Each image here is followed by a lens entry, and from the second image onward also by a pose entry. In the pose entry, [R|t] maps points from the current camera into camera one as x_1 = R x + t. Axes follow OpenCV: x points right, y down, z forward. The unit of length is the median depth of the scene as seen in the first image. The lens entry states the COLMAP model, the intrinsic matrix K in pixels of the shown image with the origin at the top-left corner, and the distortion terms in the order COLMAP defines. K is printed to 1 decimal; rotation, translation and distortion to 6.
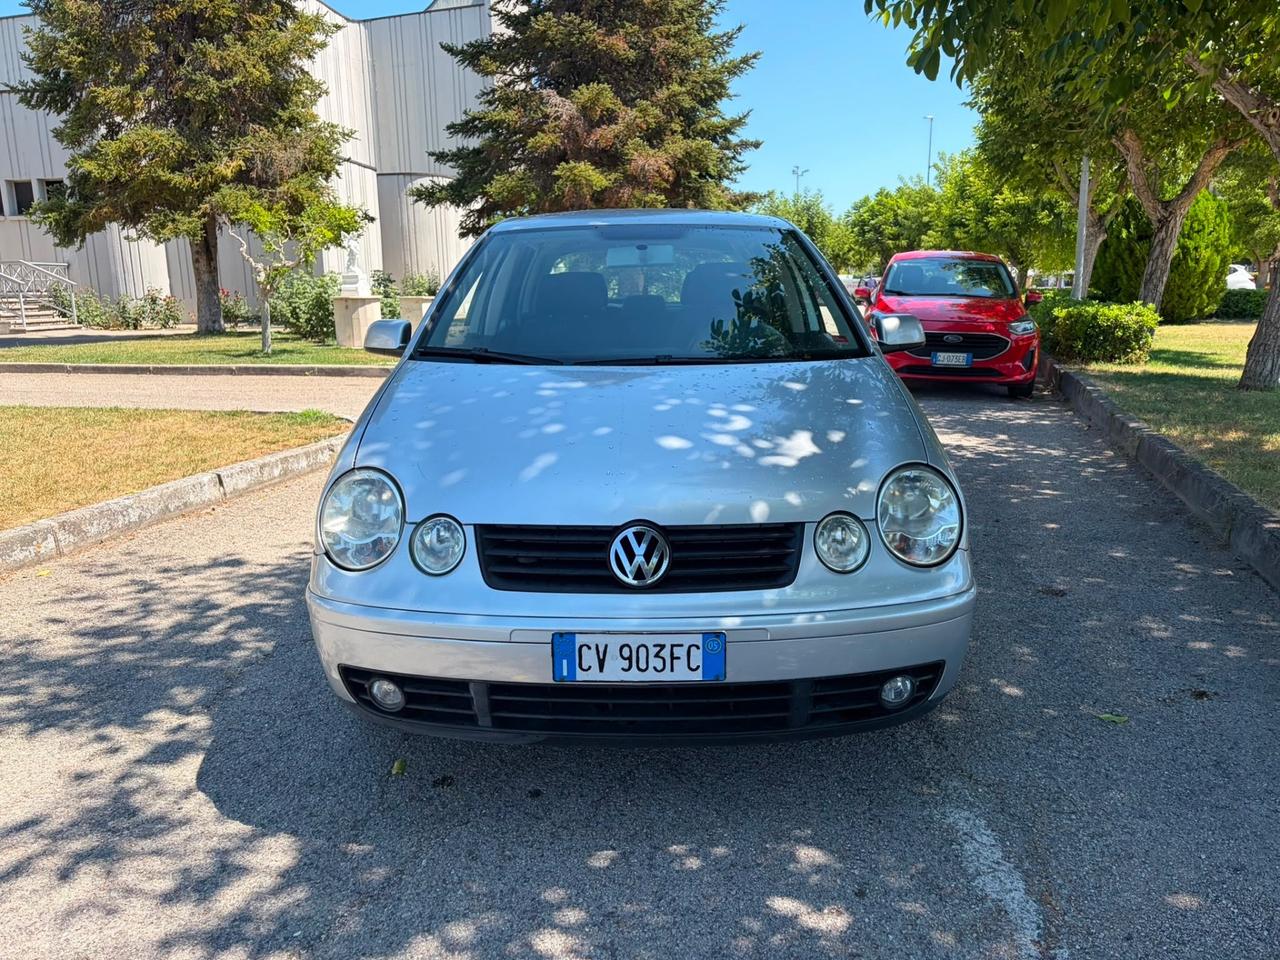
lens RADIAL K [[966.0, 0, 649.8], [0, 966.0, 480.0], [0, 0, 1]] dist [0.052221, -0.052434]
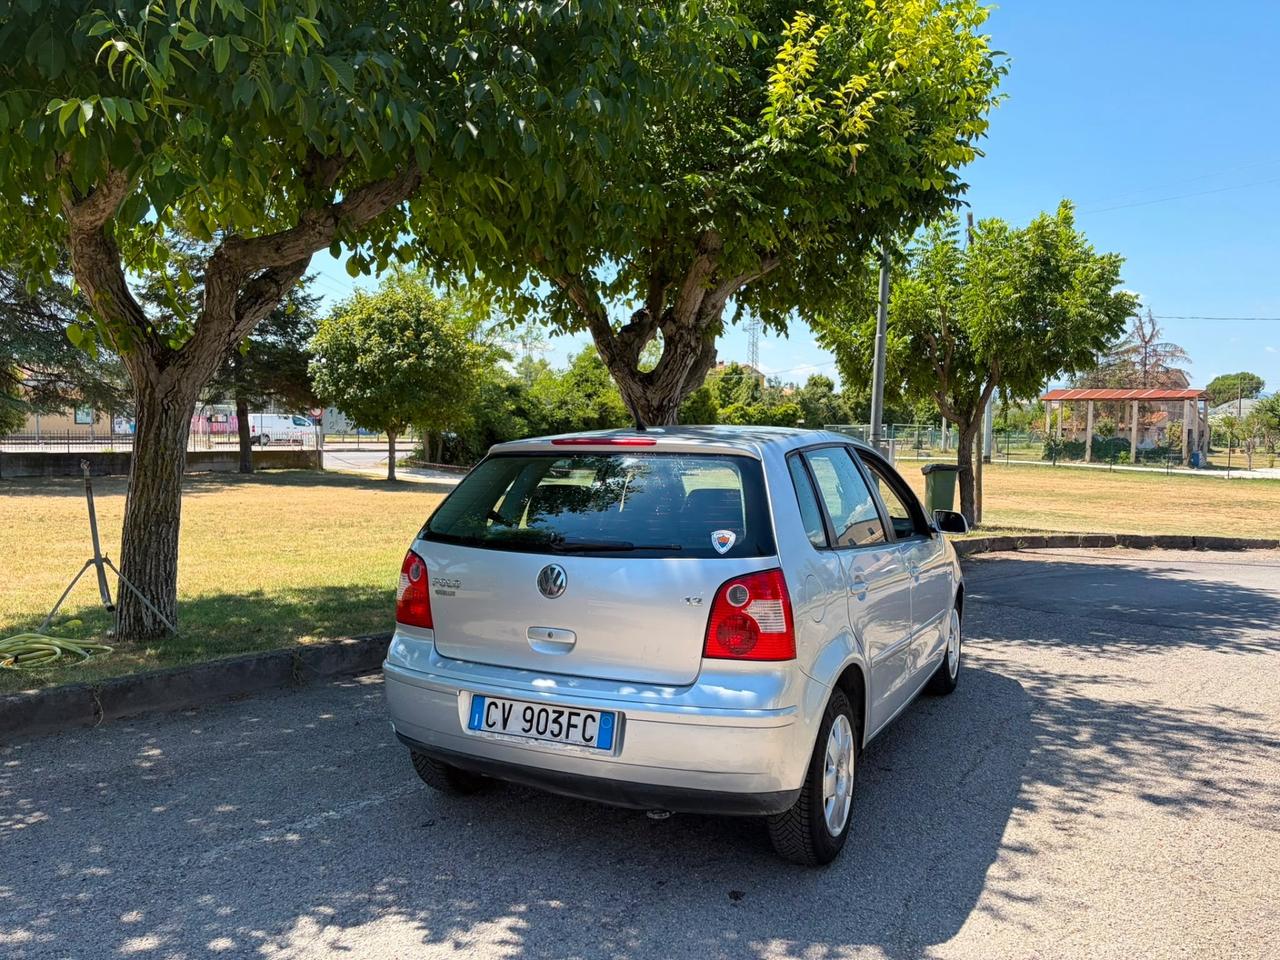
lens RADIAL K [[966.0, 0, 643.4], [0, 966.0, 492.1], [0, 0, 1]] dist [0.052221, -0.052434]
pose [[-0.898440, -0.017183, 0.438760, -0.429489], [0.092615, 0.969339, 0.227607, -0.490316], [-0.429218, 0.245127, -0.869301, 2.119451]]
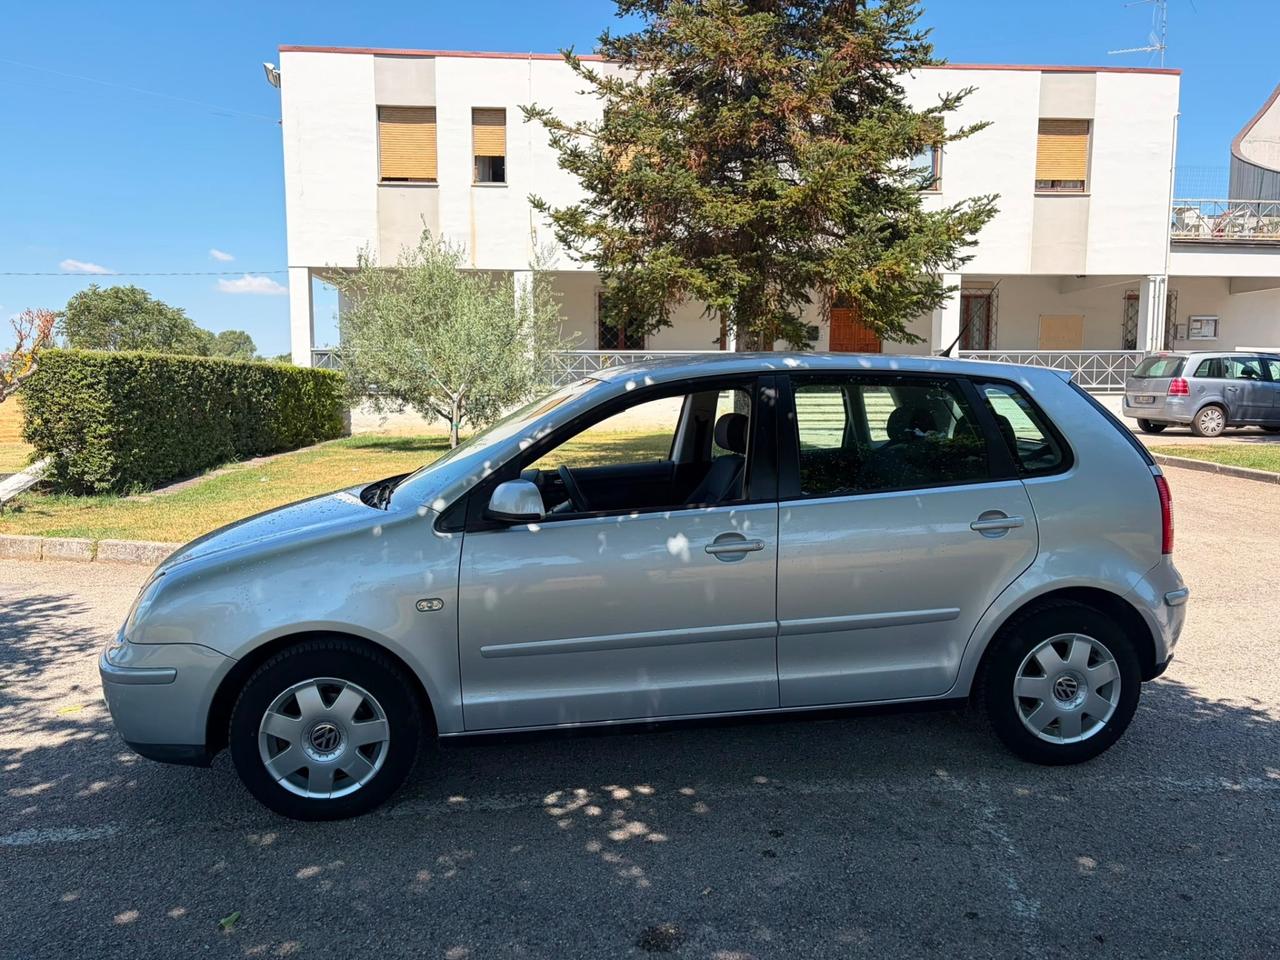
lens RADIAL K [[966.0, 0, 637.0], [0, 966.0, 492.8], [0, 0, 1]] dist [0.052221, -0.052434]
pose [[0.136722, 0.128583, -0.982229, 0.990424], [-0.195065, 0.975621, 0.100566, -0.233207], [0.971214, 0.177849, 0.158471, 0.820519]]
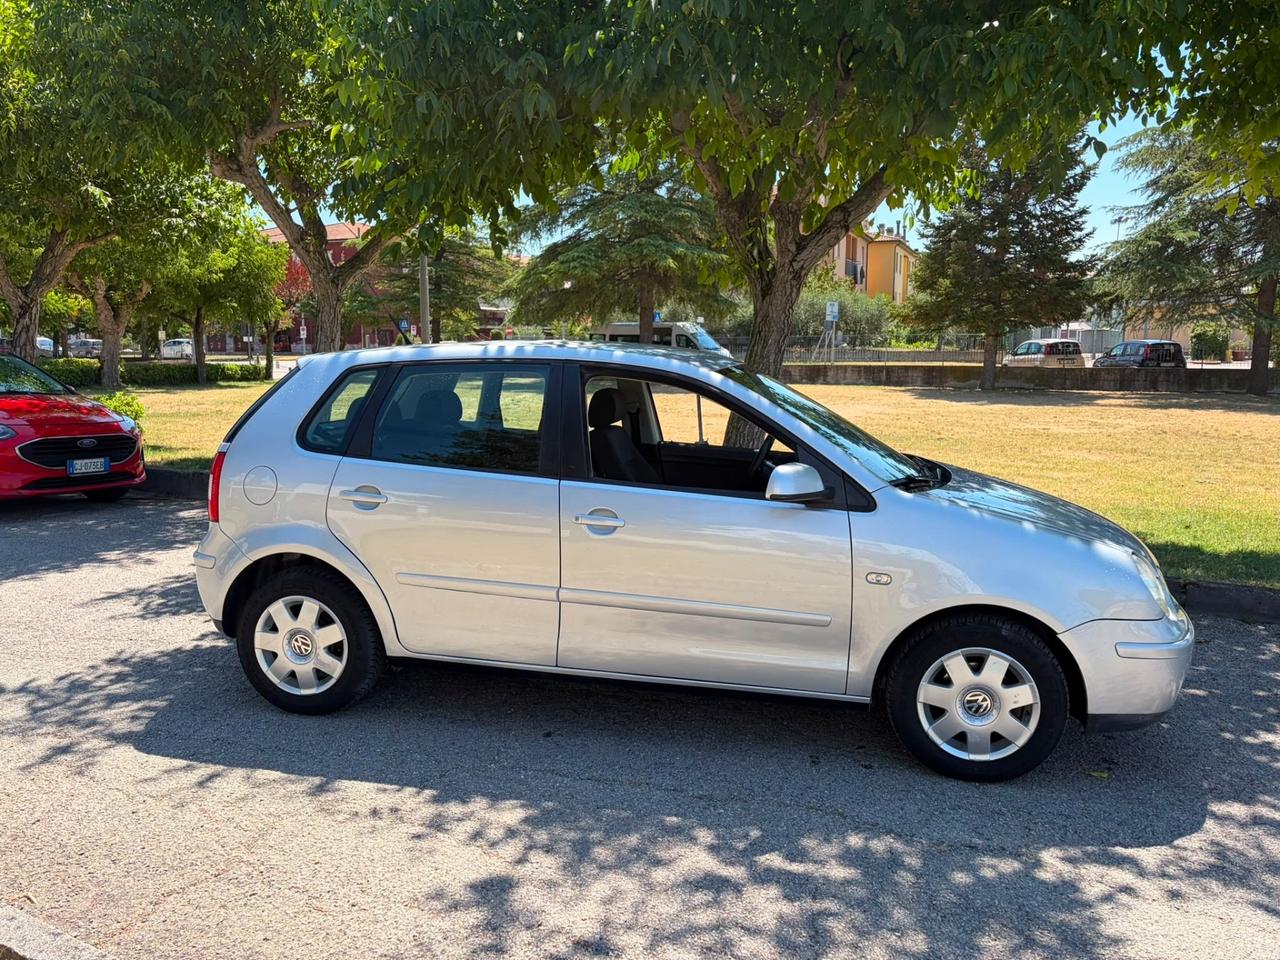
lens RADIAL K [[966.0, 0, 647.5], [0, 966.0, 477.8], [0, 0, 1]] dist [0.052221, -0.052434]
pose [[0.196848, -0.118084, 0.973297, -1.076293], [0.186817, 0.979050, 0.080999, -0.221841], [-0.962471, 0.165884, 0.214784, 0.797732]]
